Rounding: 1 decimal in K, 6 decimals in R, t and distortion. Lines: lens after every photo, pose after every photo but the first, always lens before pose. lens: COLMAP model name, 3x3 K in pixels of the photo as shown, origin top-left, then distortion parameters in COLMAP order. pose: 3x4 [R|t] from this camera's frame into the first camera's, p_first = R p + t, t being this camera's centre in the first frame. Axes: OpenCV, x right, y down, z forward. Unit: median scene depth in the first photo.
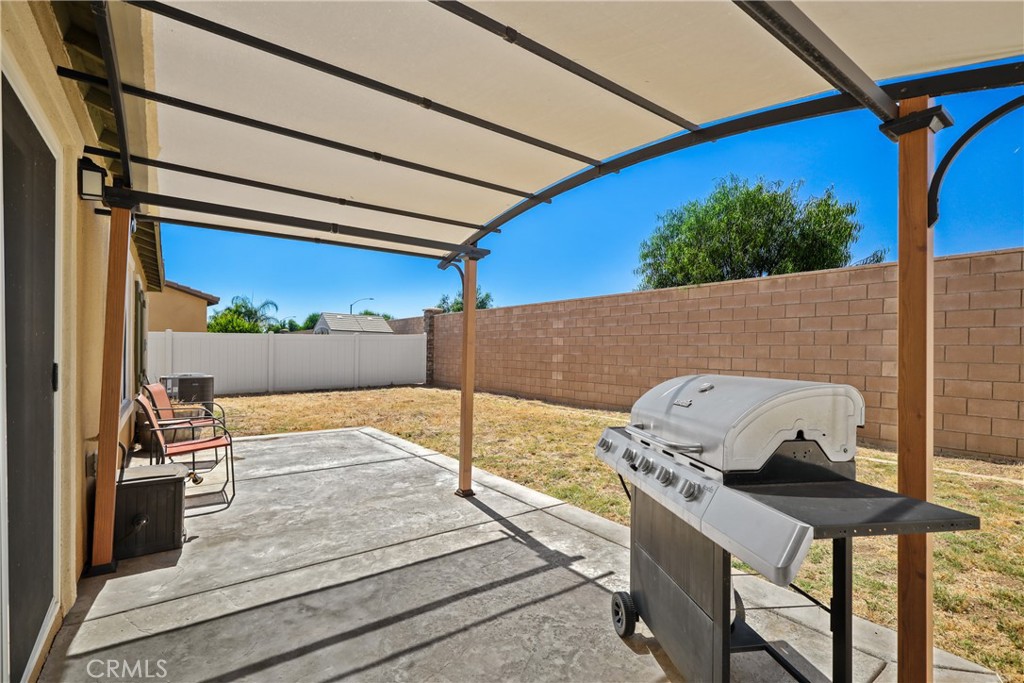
lens RADIAL K [[459.1, 0, 515.7], [0, 459.1, 347.0], [0, 0, 1]] dist [0.003603, -0.000095]
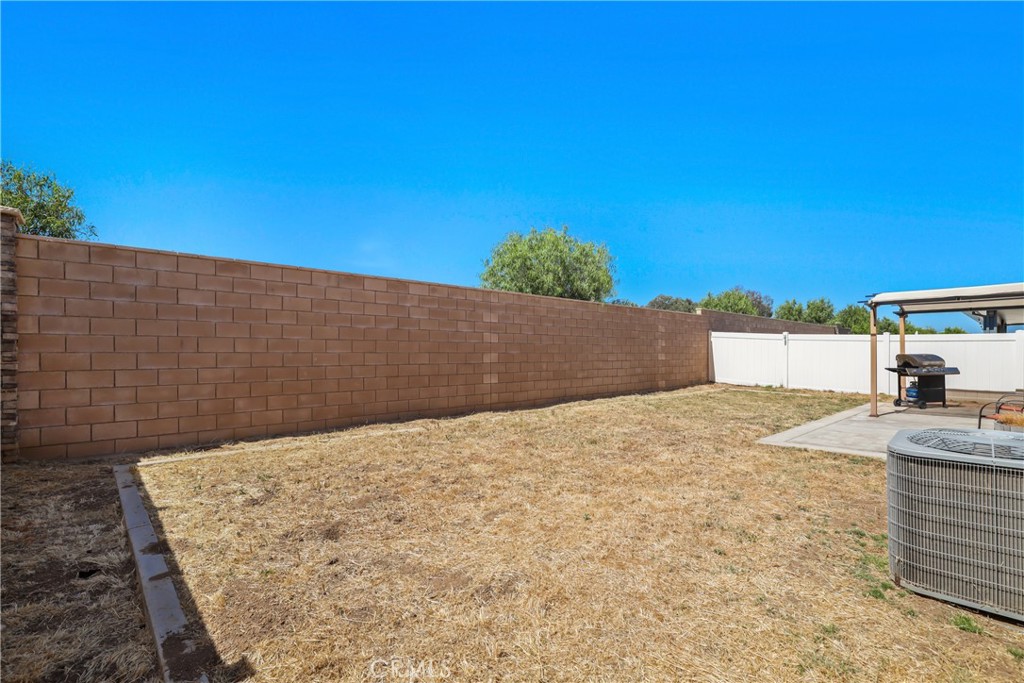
lens RADIAL K [[459.1, 0, 510.0], [0, 459.1, 342.6], [0, 0, 1]] dist [0.003603, -0.000095]
pose [[-0.090663, 0.002412, 0.995879, -0.750185], [-0.014066, 0.999894, -0.003703, -0.000943], [-0.995782, -0.014344, -0.090619, 1.036848]]
